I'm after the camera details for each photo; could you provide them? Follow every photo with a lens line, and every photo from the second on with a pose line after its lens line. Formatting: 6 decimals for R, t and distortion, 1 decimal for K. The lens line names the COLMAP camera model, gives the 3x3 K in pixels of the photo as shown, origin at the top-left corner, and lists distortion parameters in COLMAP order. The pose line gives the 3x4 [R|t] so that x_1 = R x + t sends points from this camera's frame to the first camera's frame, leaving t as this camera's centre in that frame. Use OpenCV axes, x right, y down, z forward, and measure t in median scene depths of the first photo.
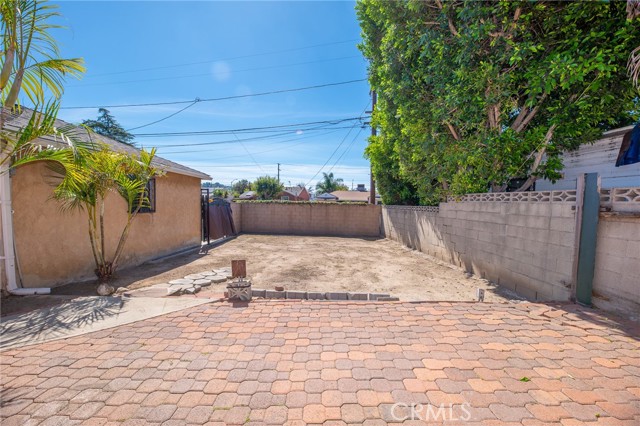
lens RADIAL K [[258.0, 0, 322.3], [0, 258.0, 212.6], [0, 0, 1]] dist [0.001072, -0.003149]
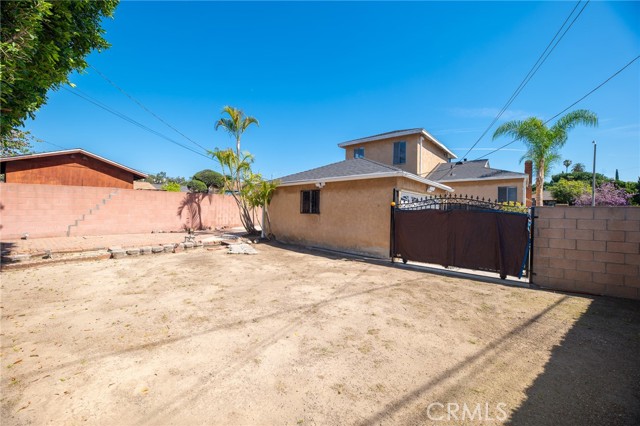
lens RADIAL K [[258.0, 0, 319.1], [0, 258.0, 211.8], [0, 0, 1]] dist [0.001072, -0.003149]
pose [[-0.645266, -0.031850, -0.763293, 0.519257], [-0.062817, 0.997959, 0.011462, -0.036478], [0.761371, 0.055344, -0.645950, 2.428194]]
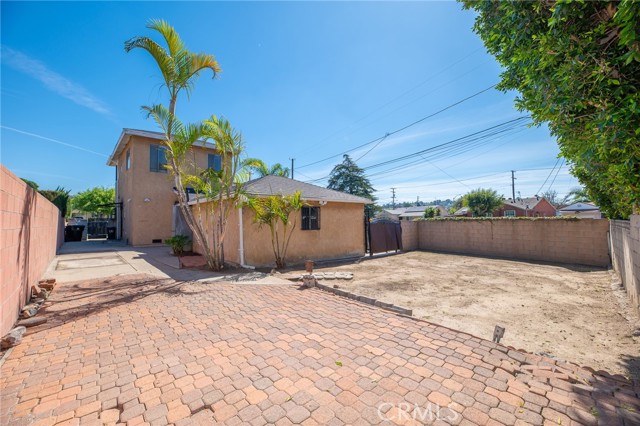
lens RADIAL K [[258.0, 0, 317.7], [0, 258.0, 212.2], [0, 0, 1]] dist [0.001072, -0.003149]
pose [[0.651236, -0.049296, -0.757272, 0.604117], [-0.004531, 0.997618, -0.068838, 0.001948], [0.758861, 0.048261, 0.649462, 0.027963]]
